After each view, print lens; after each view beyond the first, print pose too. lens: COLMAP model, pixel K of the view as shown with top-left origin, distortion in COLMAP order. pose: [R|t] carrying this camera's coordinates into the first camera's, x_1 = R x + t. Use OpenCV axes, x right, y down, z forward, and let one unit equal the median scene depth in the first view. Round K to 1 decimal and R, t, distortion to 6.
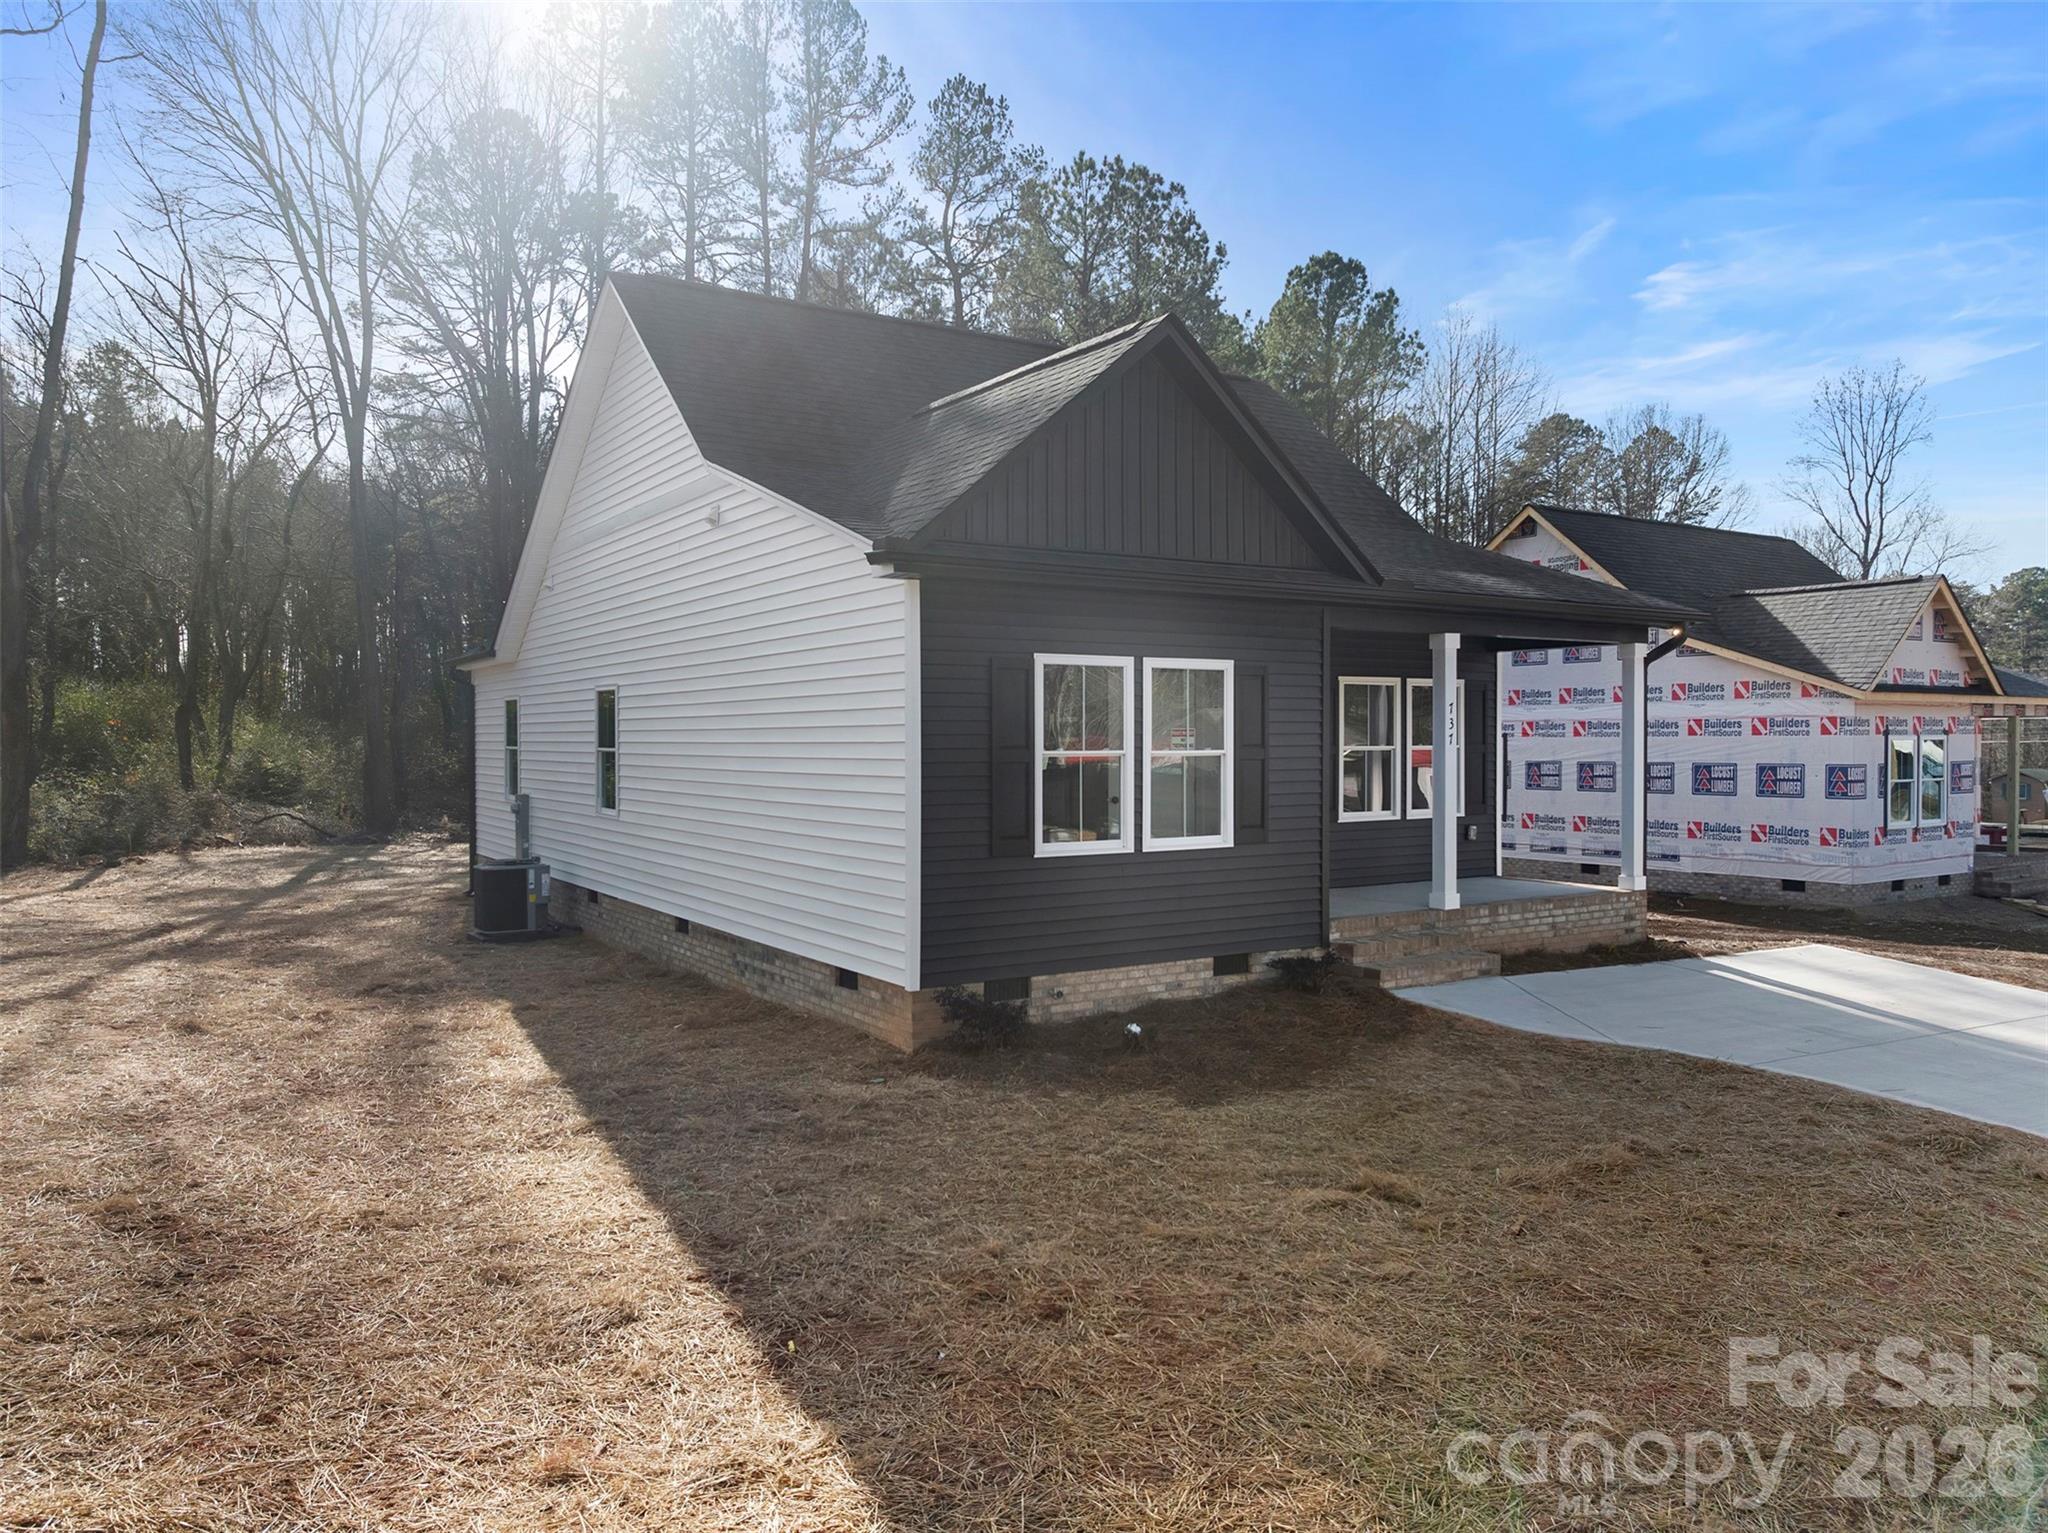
lens RADIAL K [[1429.6, 0, 1046.7], [0, 1429.6, 766.5], [0, 0, 1]] dist [-0.025315, 0.003315]
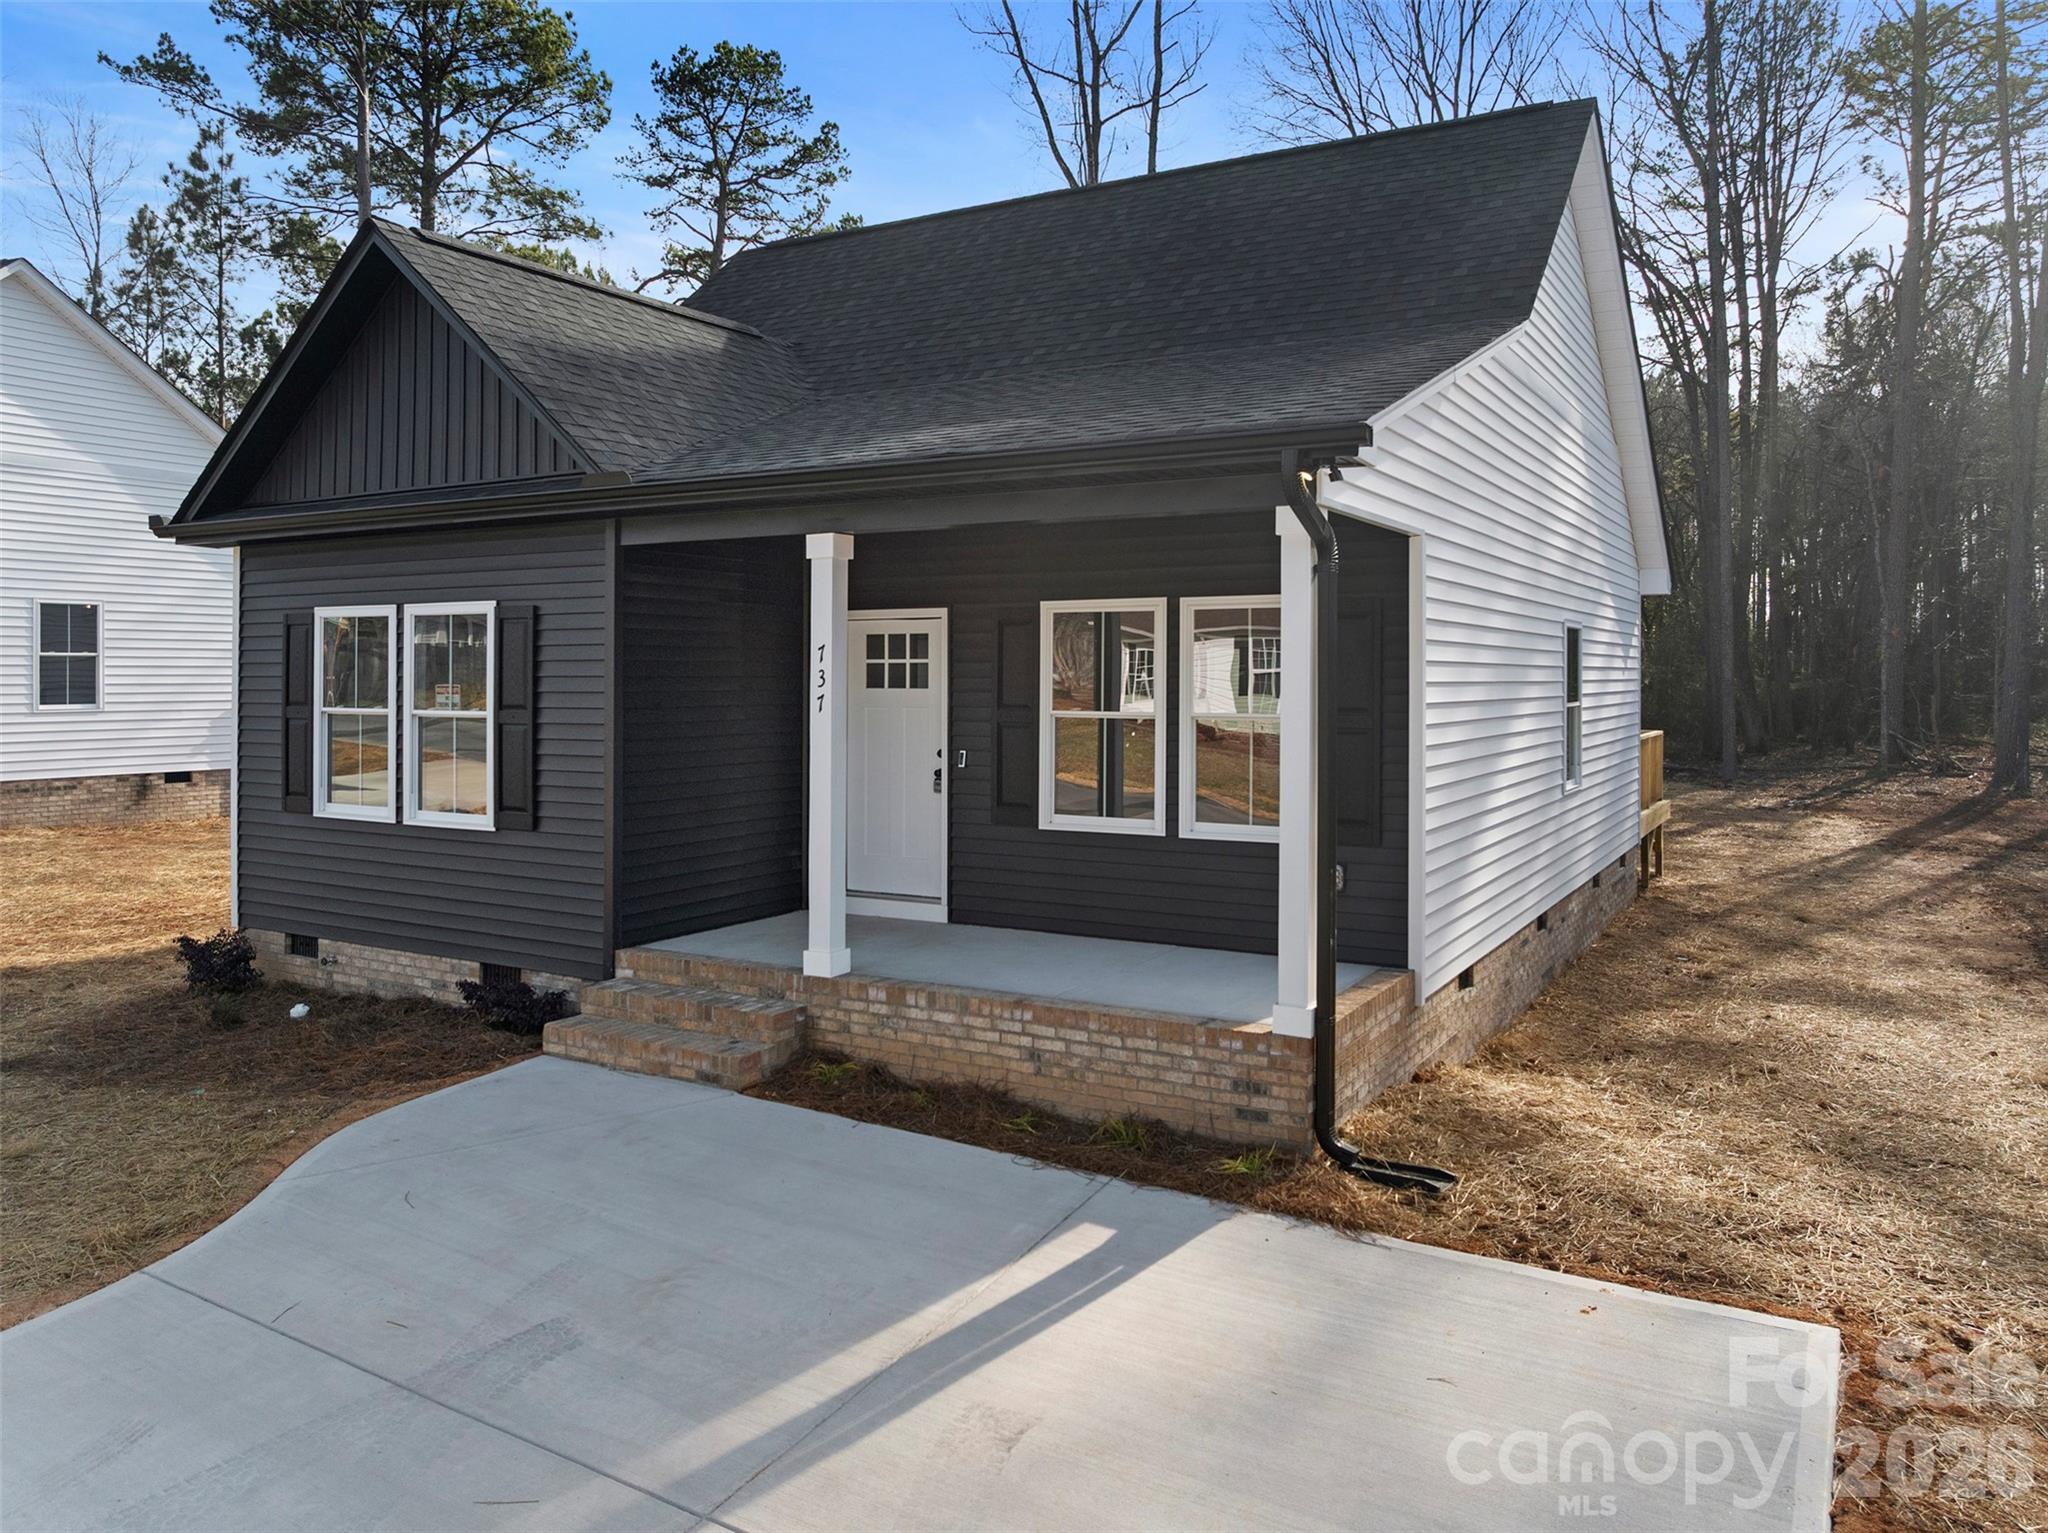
lens RADIAL K [[1472.8, 0, 1021.9], [0, 1472.8, 680.2], [0, 0, 1]] dist [0.006582, -0.058762]
pose [[0.457839, 0.006802, -0.889009, 0.832432], [-0.017423, 0.999847, -0.001323, -0.027467], [0.888864, 0.016095, 0.457888, 0.728525]]
